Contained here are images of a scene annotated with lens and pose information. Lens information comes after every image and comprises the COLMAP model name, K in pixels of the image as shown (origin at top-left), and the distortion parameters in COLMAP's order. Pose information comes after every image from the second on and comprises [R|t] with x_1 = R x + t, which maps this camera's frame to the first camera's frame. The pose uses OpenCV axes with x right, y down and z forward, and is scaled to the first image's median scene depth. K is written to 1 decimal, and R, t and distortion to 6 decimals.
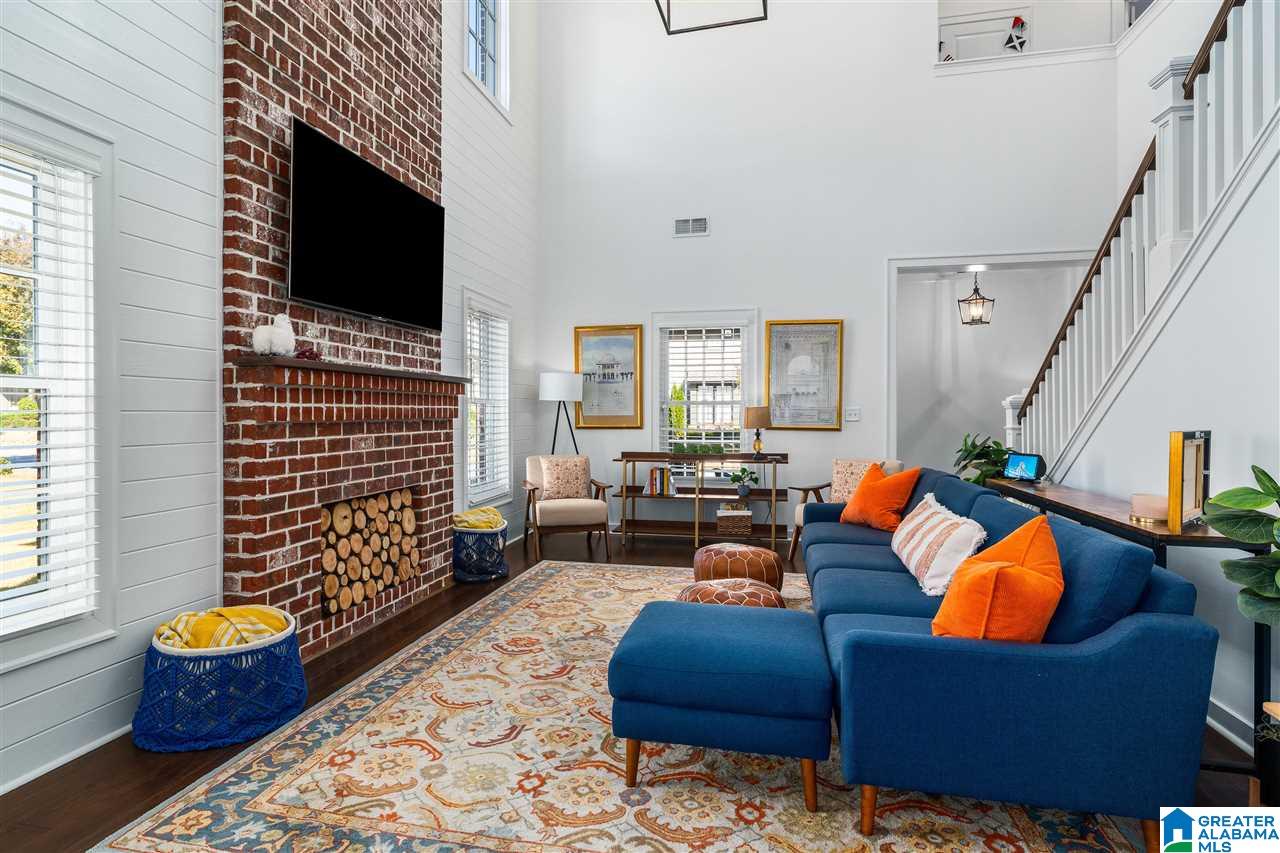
lens RADIAL K [[674.0, 0, 620.3], [0, 674.0, 414.2], [0, 0, 1]] dist [0.002567, 0.000351]
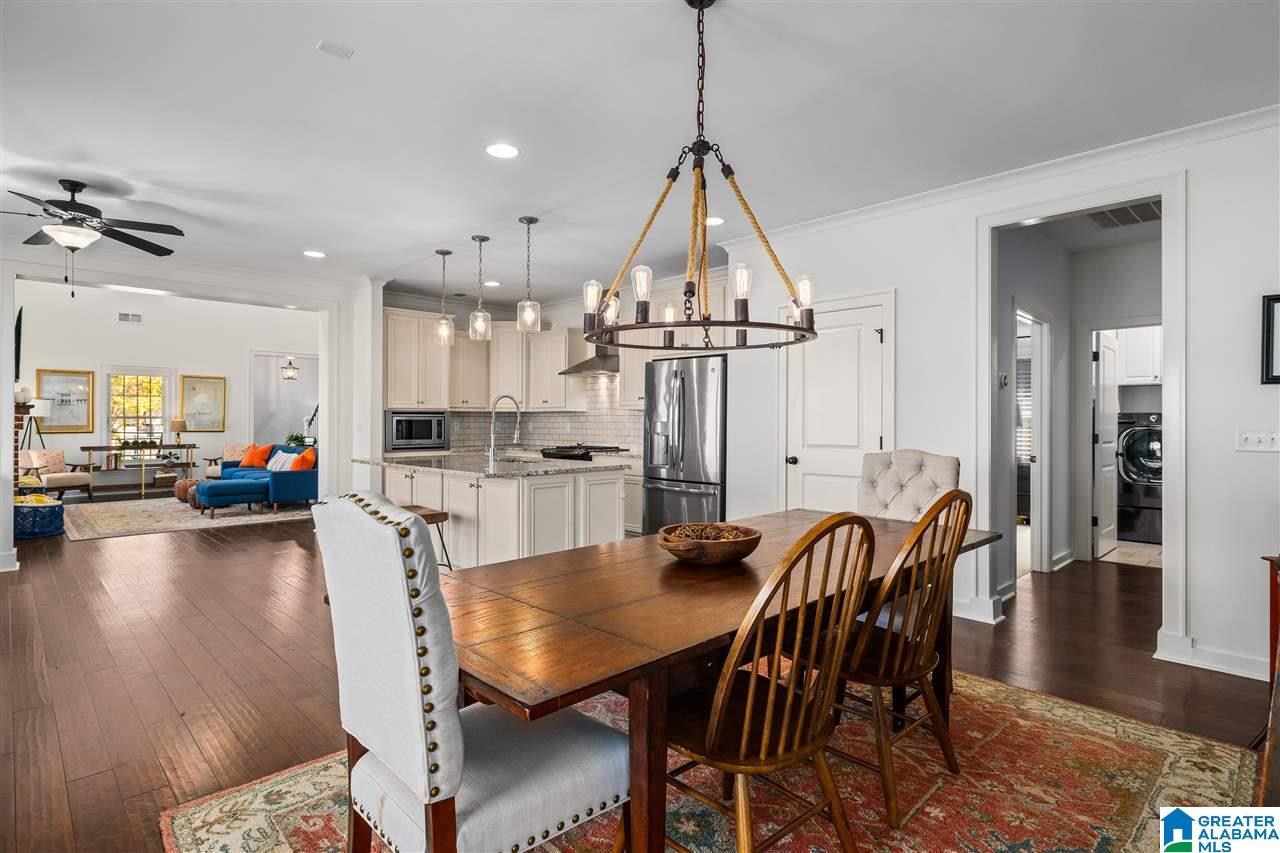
lens RADIAL K [[644.3, 0, 640.7], [0, 644.3, 419.3], [0, 0, 1]] dist [0.002156, 0.000156]
pose [[0.538987, 0.001303, 0.842313, -1.021317], [-0.000982, 0.999999, -0.000918, -0.020394], [-0.842314, -0.000333, 0.538987, -1.777728]]
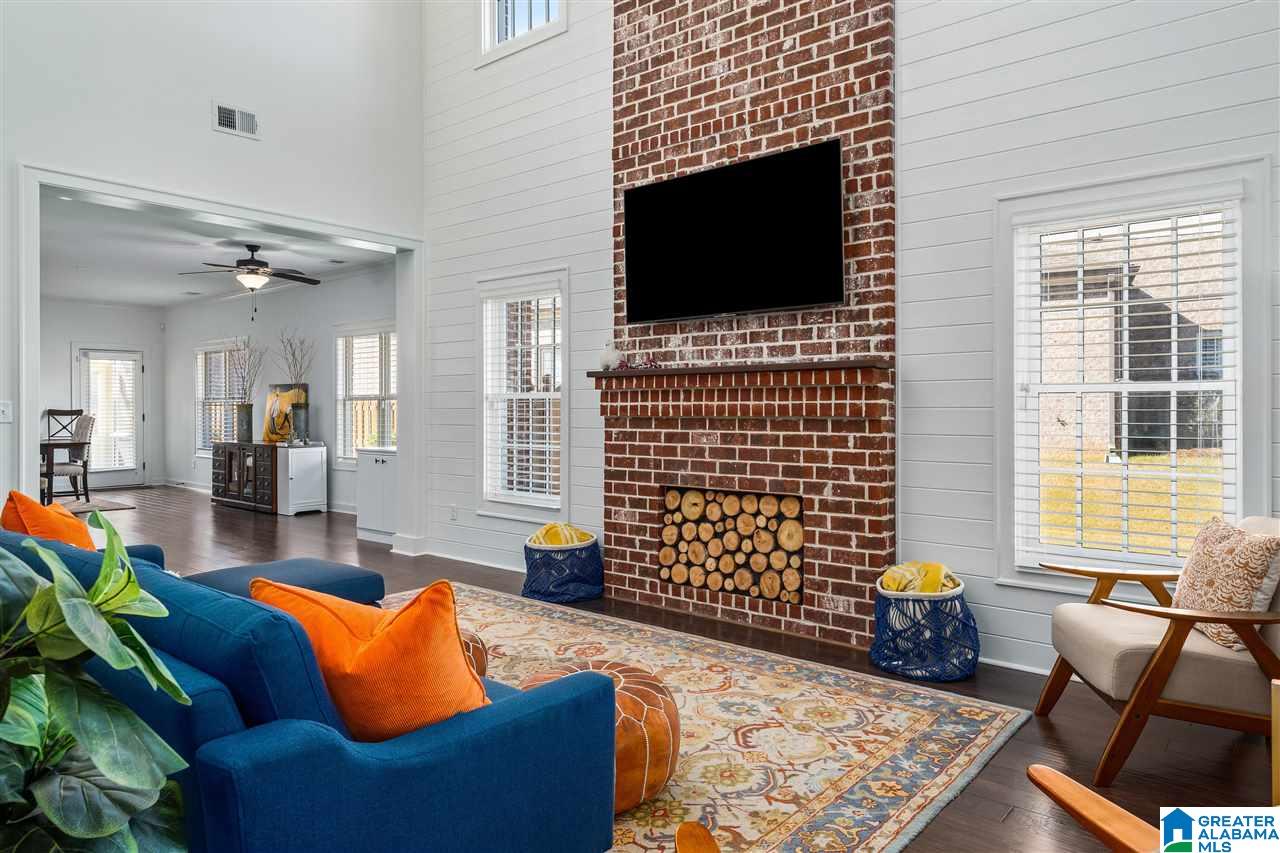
lens RADIAL K [[809.7, 0, 657.3], [0, 809.7, 407.6], [0, 0, 1]] dist [0.004340, 0.002014]
pose [[-0.448872, -0.002436, -0.893593, 0.758291], [-0.001853, 0.999997, -0.001795, -0.002673], [0.893594, 0.000850, -0.448875, 1.451877]]
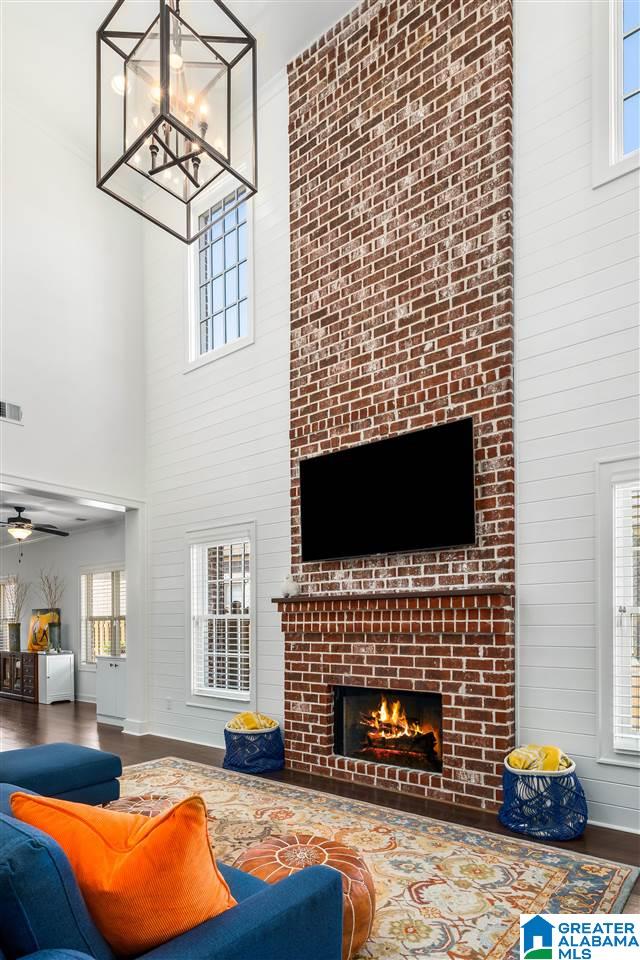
lens RADIAL K [[559.8, 0, 301.5], [0, 559.8, 626.4], [0, 0, 1]] dist [0.000491, -0.000651]
pose [[-0.447906, 0.001875, -0.894078, 0.679620], [0.000825, 0.999998, 0.001683, -0.005123], [0.894080, 0.000016, -0.447907, 1.354086]]
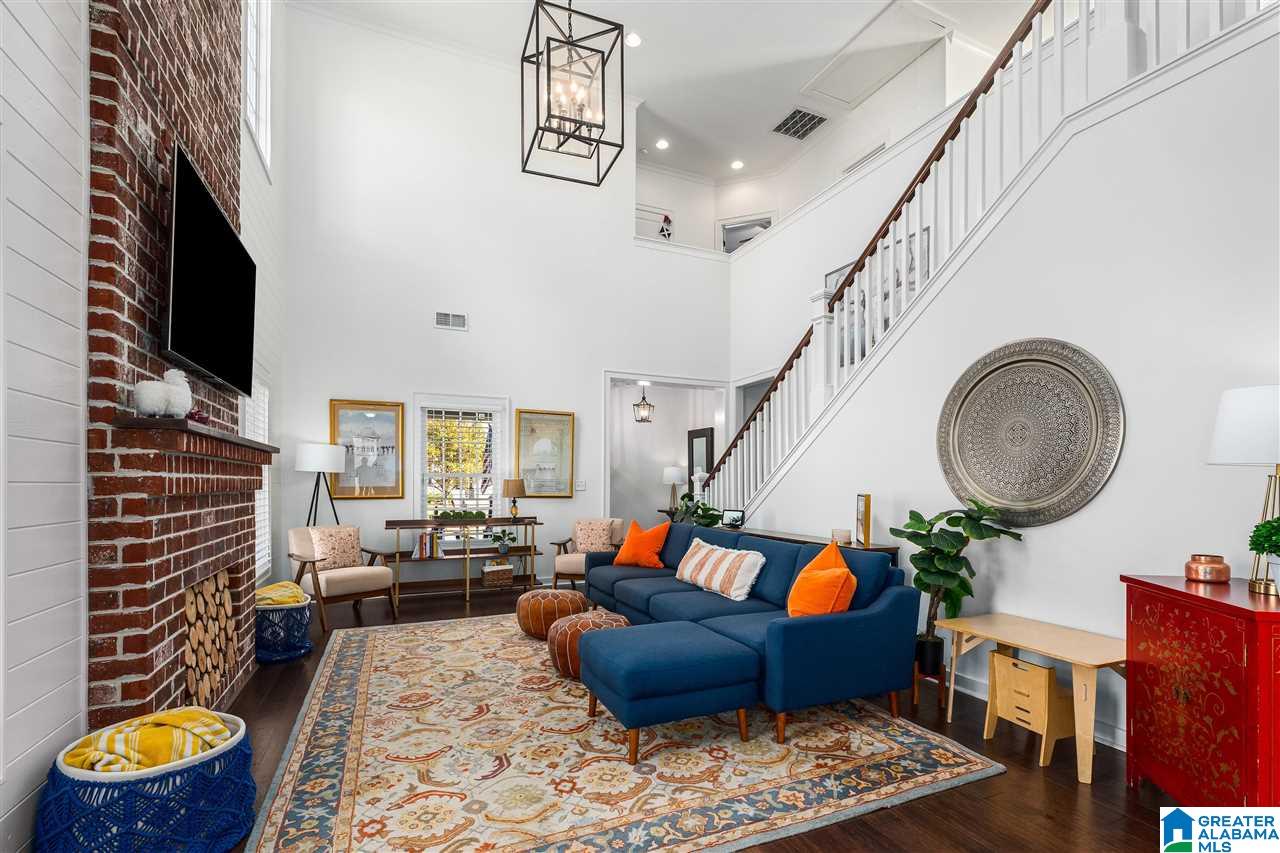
lens RADIAL K [[574.3, 0, 647.1], [0, 574.3, 484.2], [0, 0, 1]] dist [-0.000743, -0.000381]
pose [[0.800518, 0.000163, 0.599308, -0.359768], [0.000533, 0.999999, -0.000985, -0.000931], [-0.599308, 0.001108, 0.800518, 0.041436]]
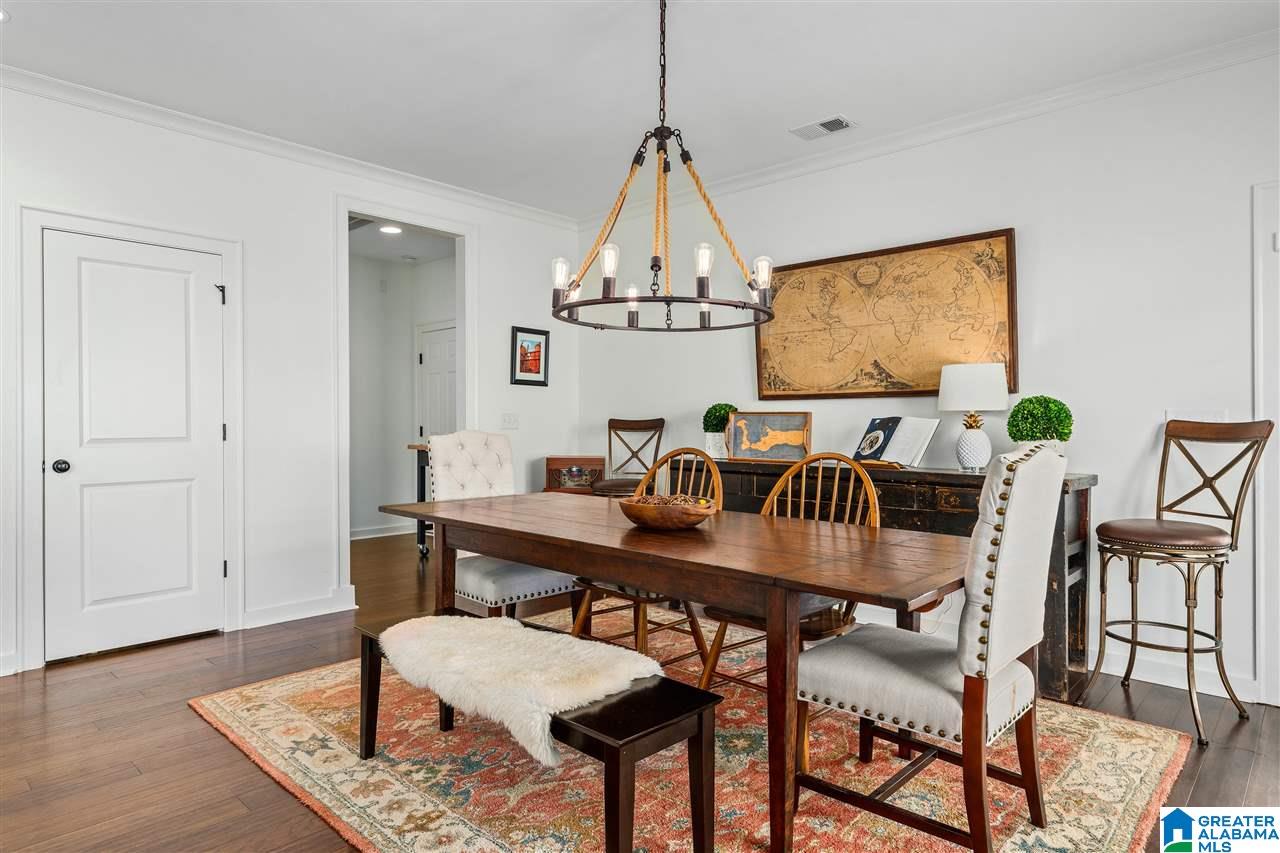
lens RADIAL K [[734.8, 0, 642.9], [0, 734.8, 420.2], [0, 0, 1]] dist [-0.001160, -0.000458]
pose [[-0.864765, -0.001096, 0.502175, -0.835110], [-0.001989, 0.999997, -0.001243, 0.003999], [-0.502172, -0.002074, -0.864765, -0.899568]]
